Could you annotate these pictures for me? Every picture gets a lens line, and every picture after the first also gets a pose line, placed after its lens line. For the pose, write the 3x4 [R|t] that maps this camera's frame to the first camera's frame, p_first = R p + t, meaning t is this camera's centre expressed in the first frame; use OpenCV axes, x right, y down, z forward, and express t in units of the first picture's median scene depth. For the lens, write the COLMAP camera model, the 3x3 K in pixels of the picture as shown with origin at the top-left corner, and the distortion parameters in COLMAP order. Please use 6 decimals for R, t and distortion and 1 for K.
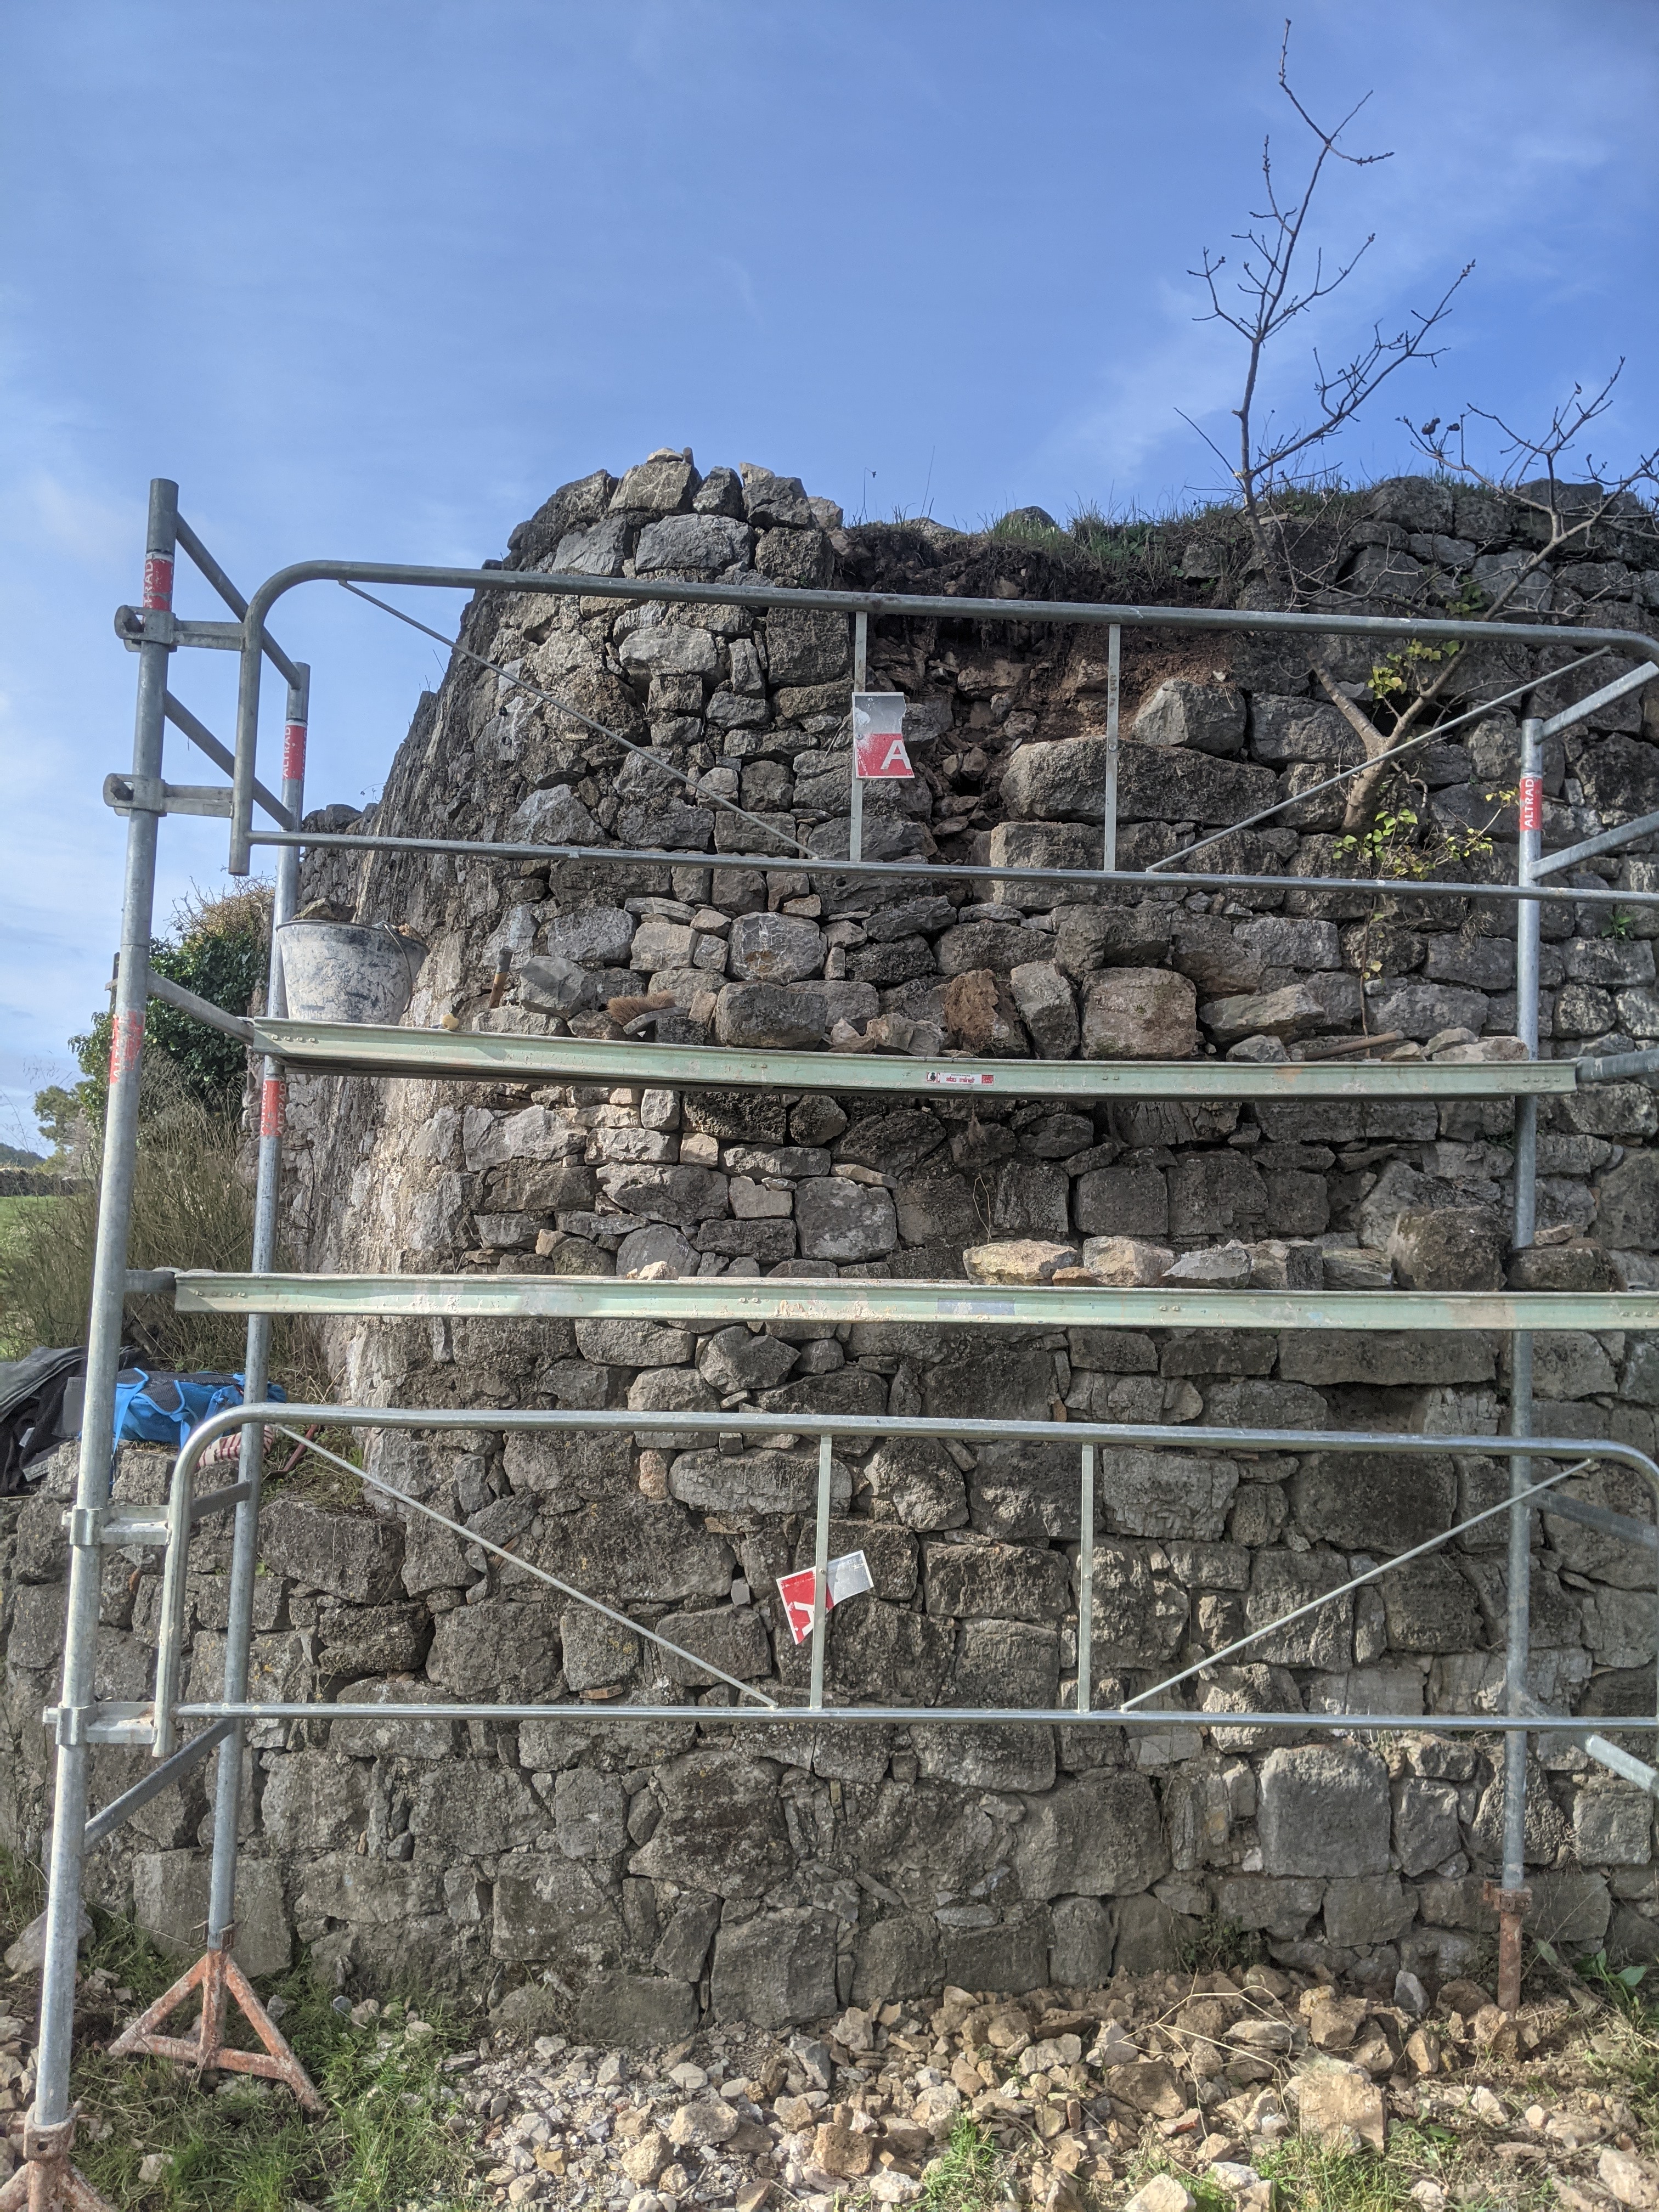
lens RADIAL K [[1788.7, 0, 867.9], [0, 1788.7, 1110.1], [0, 0, 1]] dist [0.078522, -0.142727]
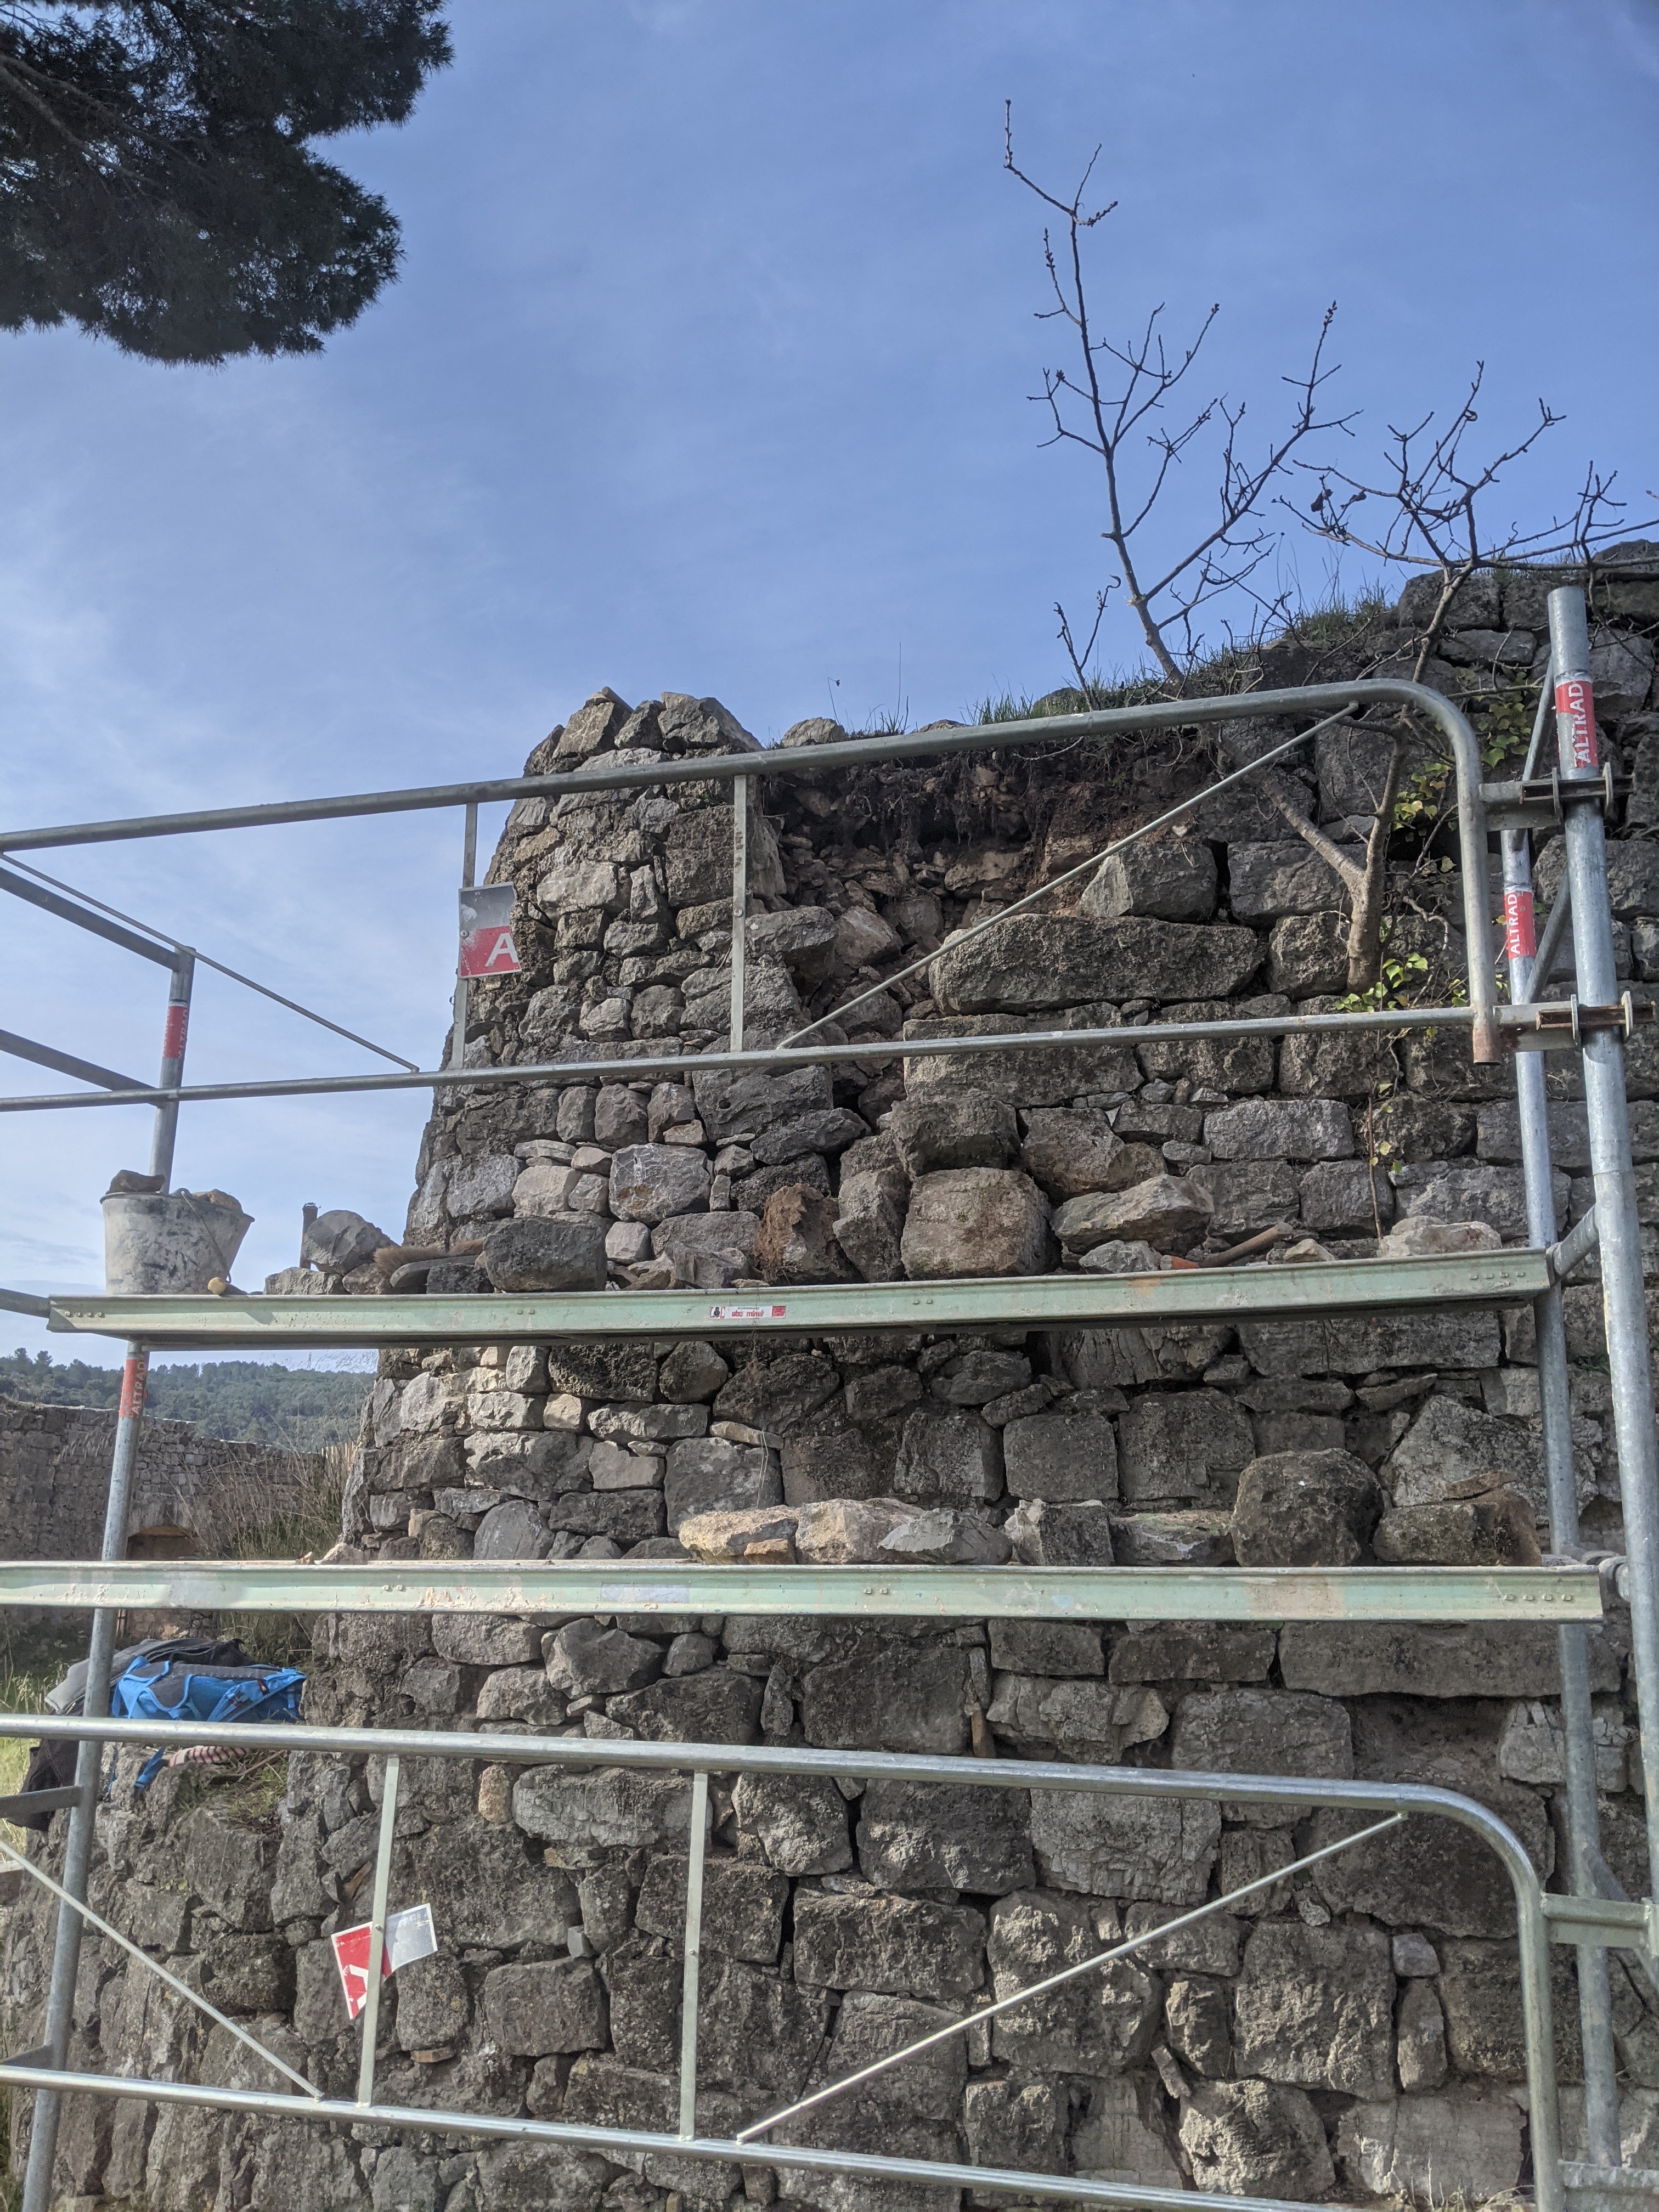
lens RADIAL K [[1788.7, 0, 830.1], [0, 1788.7, 1096.7], [0, 0, 1]] dist [0.078522, -0.142727]
pose [[0.938013, -0.097751, -0.332531, 0.340416], [0.042762, 0.984715, -0.168843, 0.023161], [0.343953, 0.144157, 0.927855, 0.182157]]
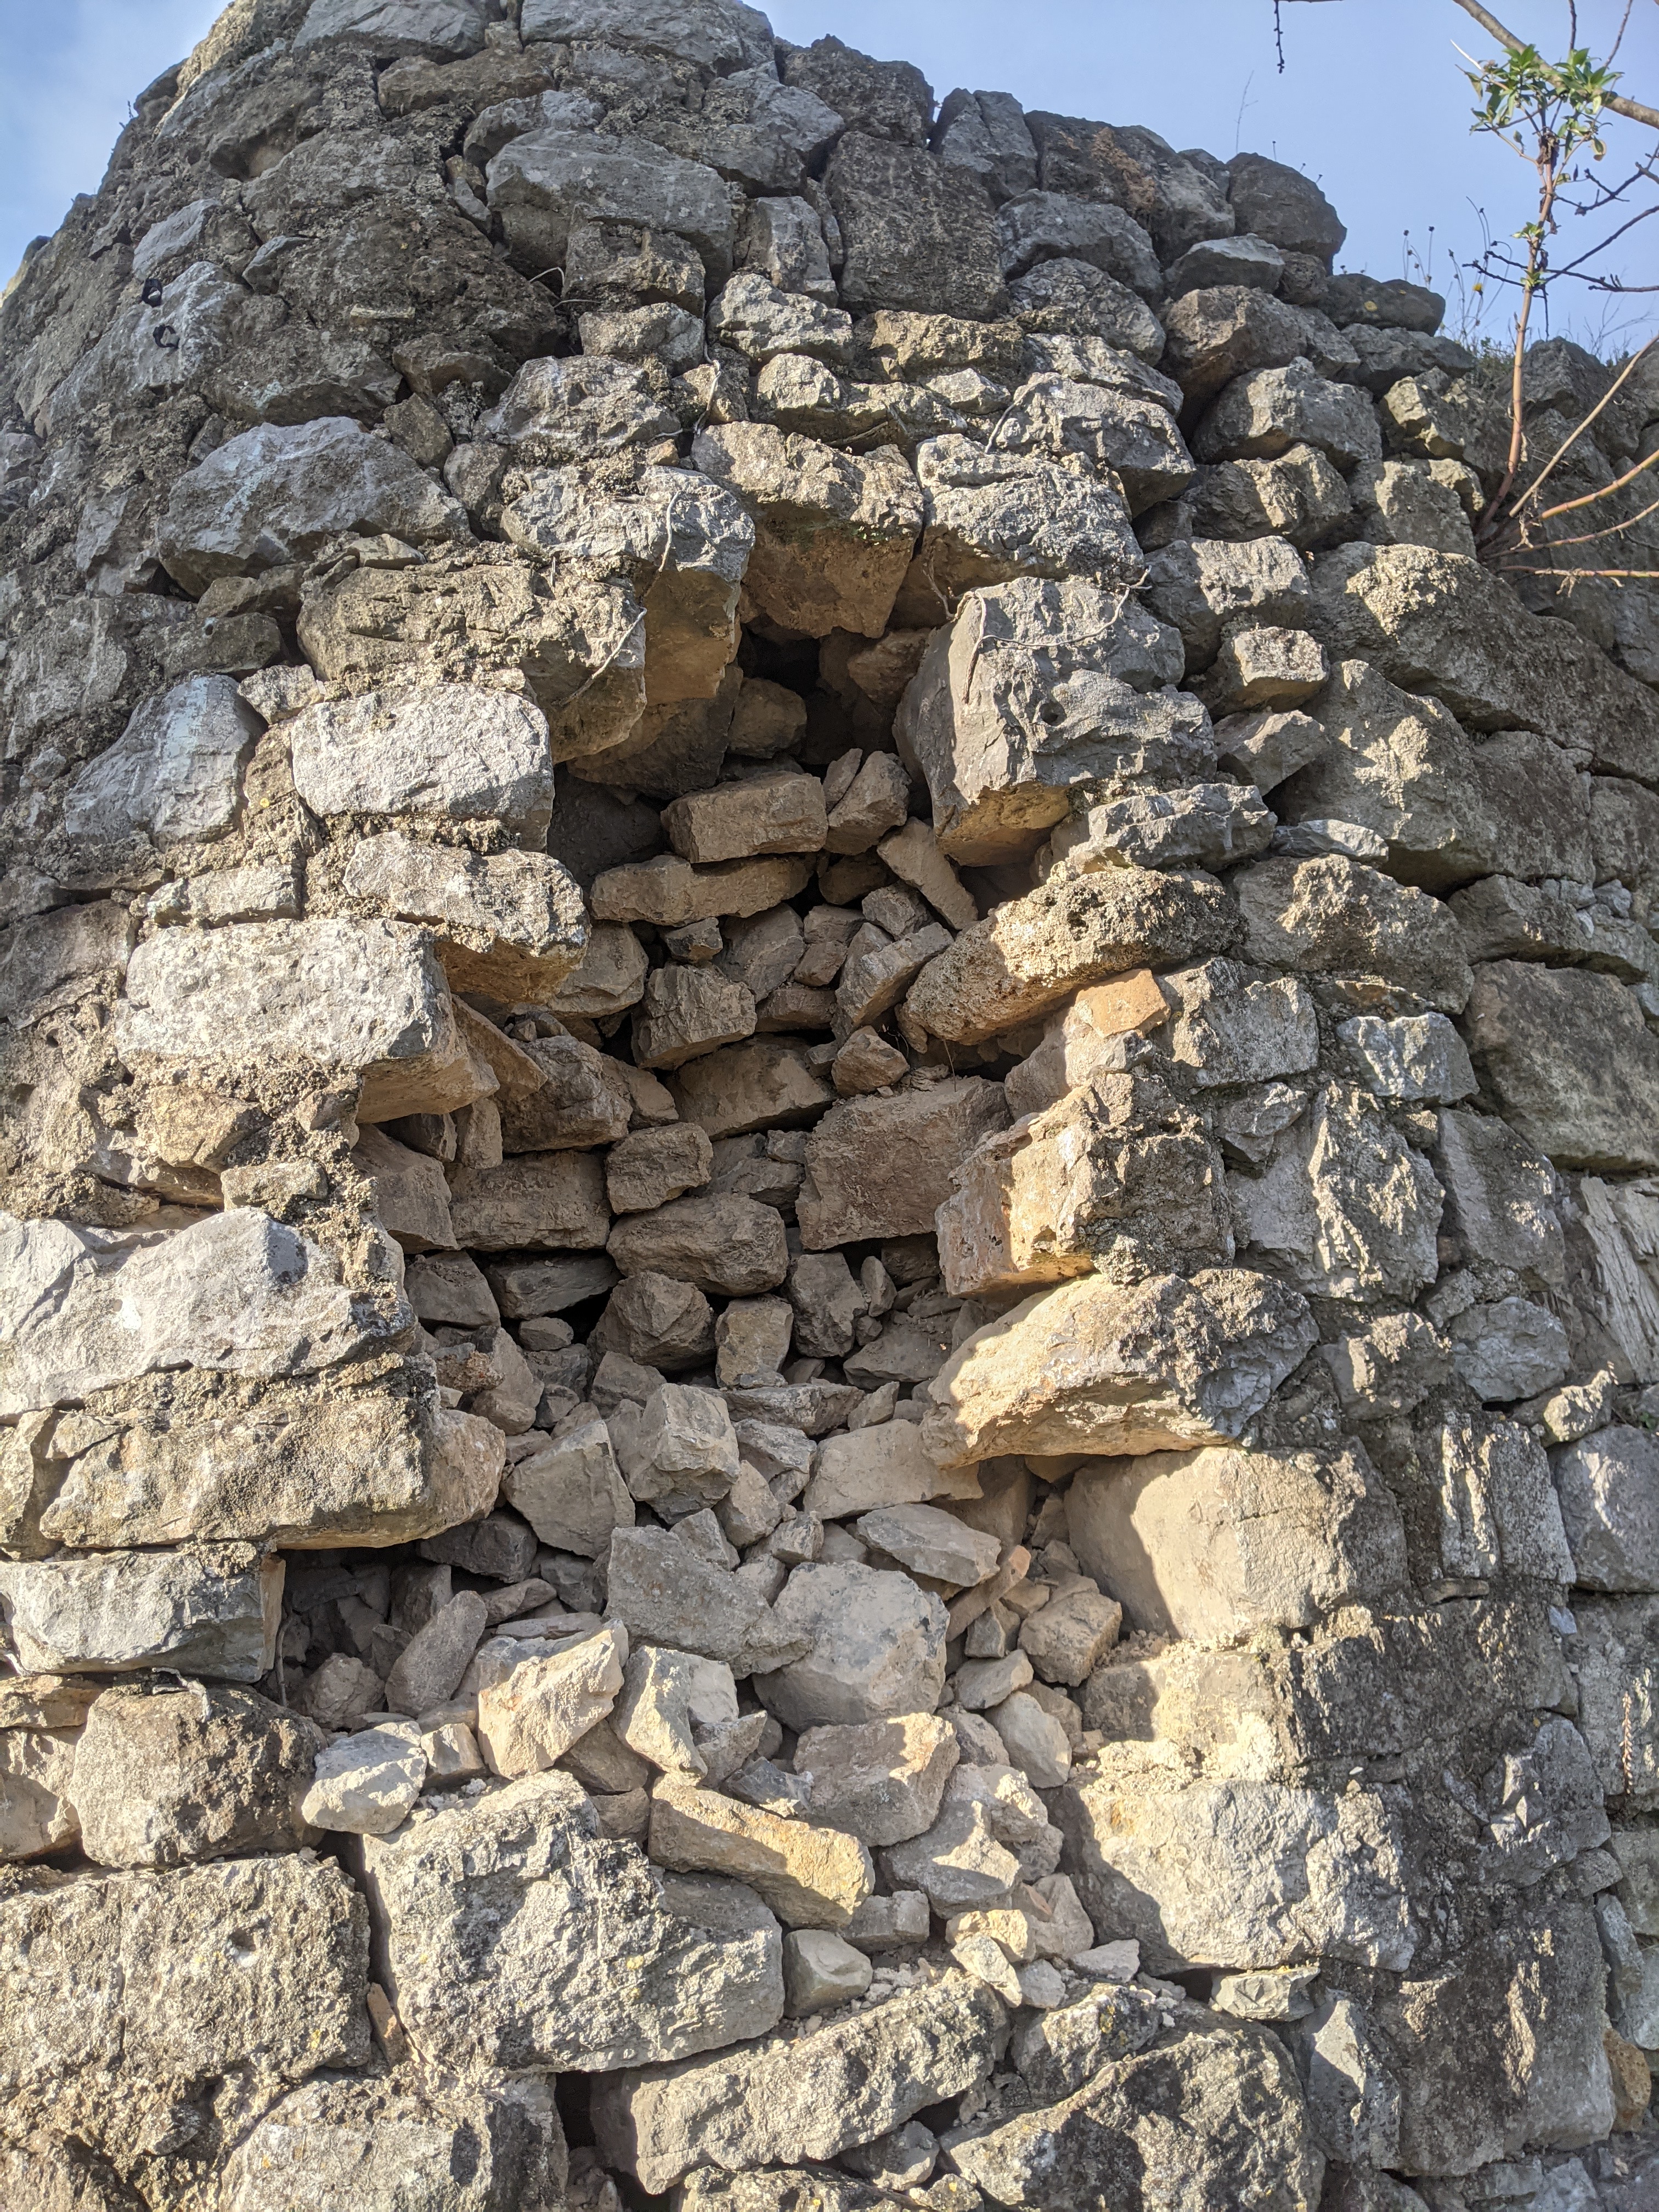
lens RADIAL K [[1788.7, 0, 876.8], [0, 1788.7, 1076.4], [0, 0, 1]] dist [0.078522, -0.142727]
pose [[0.937499, 0.076879, 0.339391, -0.190626], [-0.006443, 0.978959, -0.203957, 0.040186], [-0.347930, 0.189023, 0.918268, 0.656639]]
